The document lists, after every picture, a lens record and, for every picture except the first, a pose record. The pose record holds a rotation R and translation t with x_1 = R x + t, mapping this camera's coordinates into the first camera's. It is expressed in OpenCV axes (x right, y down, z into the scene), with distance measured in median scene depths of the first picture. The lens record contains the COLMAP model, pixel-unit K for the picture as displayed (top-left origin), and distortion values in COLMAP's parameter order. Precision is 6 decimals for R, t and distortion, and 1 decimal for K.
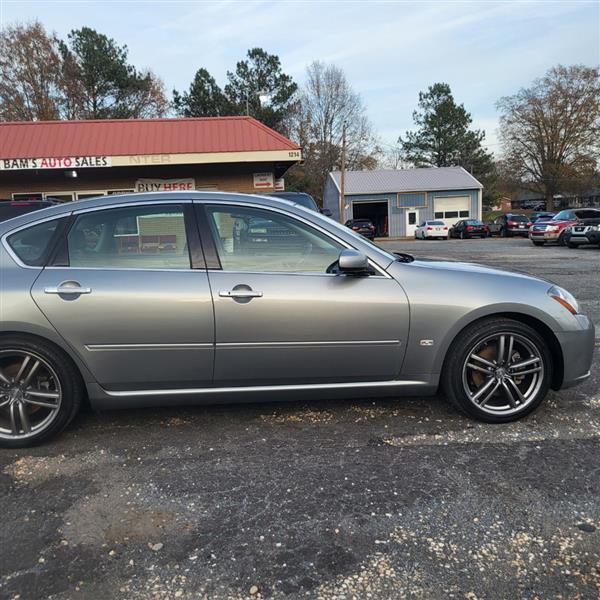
lens RADIAL K [[616.8, 0, 299.8], [0, 616.8, 309.2], [0, 0, 1]] dist [0.027690, 0.000000]
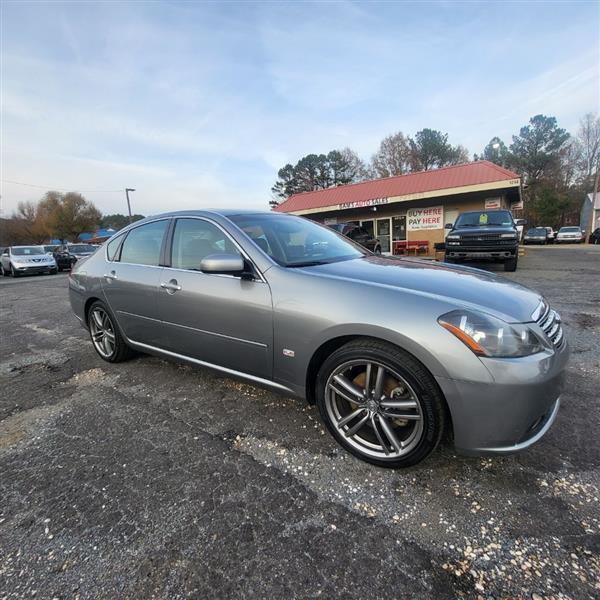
lens RADIAL K [[312.9, 0, 304.1], [0, 312.9, 299.7], [0, 0, 1]] dist [-0.000973, -0.001306]
pose [[0.760102, 0.107445, -0.640859, 0.140950], [-0.065814, 0.993893, 0.088575, -0.019200], [0.646462, -0.025149, 0.762532, 0.173884]]
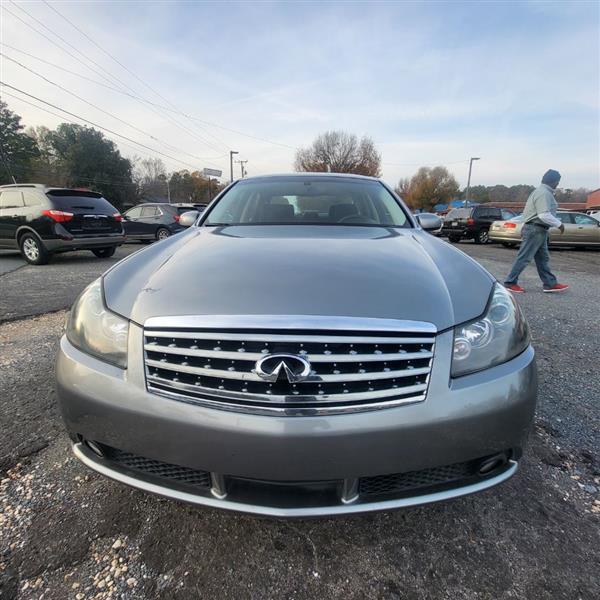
lens RADIAL K [[312.9, 0, 303.9], [0, 312.9, 300.3], [0, 0, 1]] dist [-0.000973, -0.001306]
pose [[-0.154509, 0.264972, -0.951797, 0.191371], [-0.146794, 0.946516, 0.287331, -0.037632], [0.977025, 0.184113, -0.107348, 0.347749]]
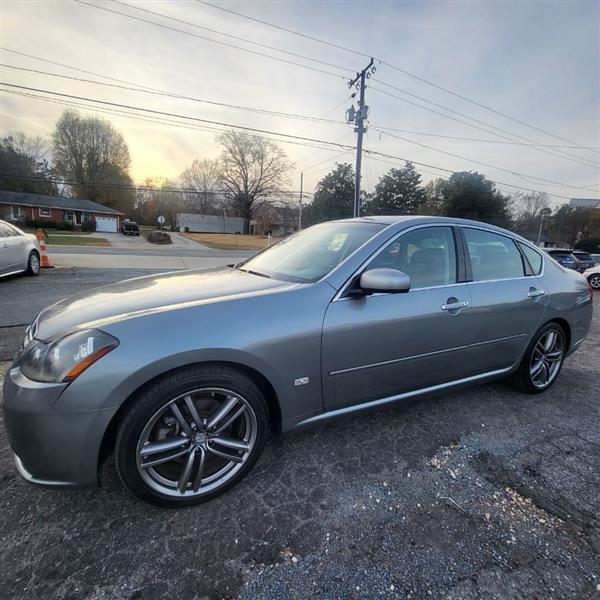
lens RADIAL K [[312.9, 0, 304.3], [0, 312.9, 299.8], [0, 0, 1]] dist [-0.000973, -0.001306]
pose [[-0.937090, 0.036698, -0.347154, 0.078208], [-0.078626, 0.946719, 0.312317, -0.067330], [0.340119, 0.319964, -0.884275, 0.485916]]
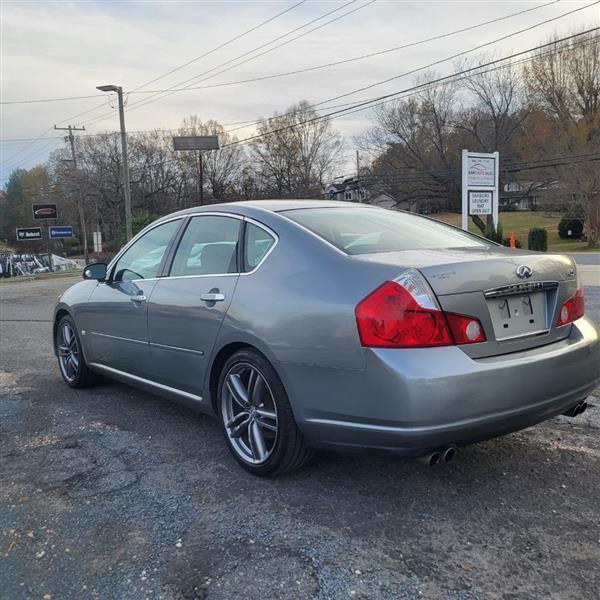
lens RADIAL K [[616.8, 0, 285.8], [0, 616.8, 291.9], [0, 0, 1]] dist [0.027690, 0.000000]
pose [[-0.507966, -0.025838, 0.860990, -0.333281], [0.173095, 0.976098, 0.131415, -0.054339], [-0.843806, 0.215787, -0.491352, 0.467588]]
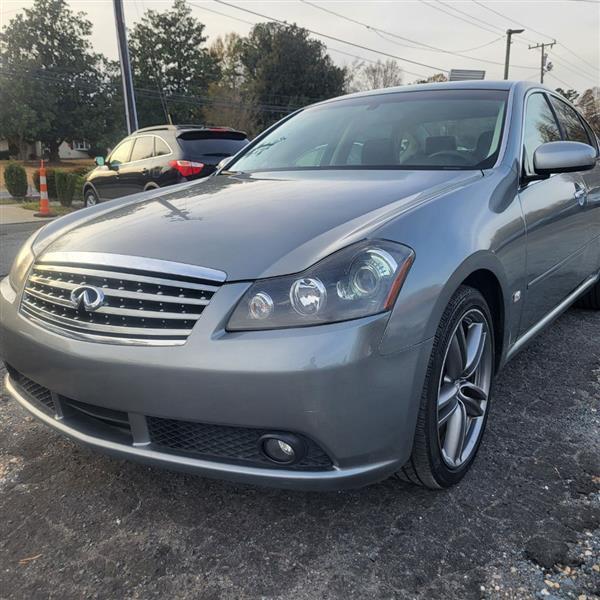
lens RADIAL K [[616.8, 0, 290.5], [0, 616.8, 301.3], [0, 0, 1]] dist [0.027690, 0.000000]
pose [[-0.667032, 0.190898, -0.720157, 0.204554], [-0.070405, 0.946139, 0.316012, -0.051568], [0.741695, 0.261492, -0.617665, 0.453637]]
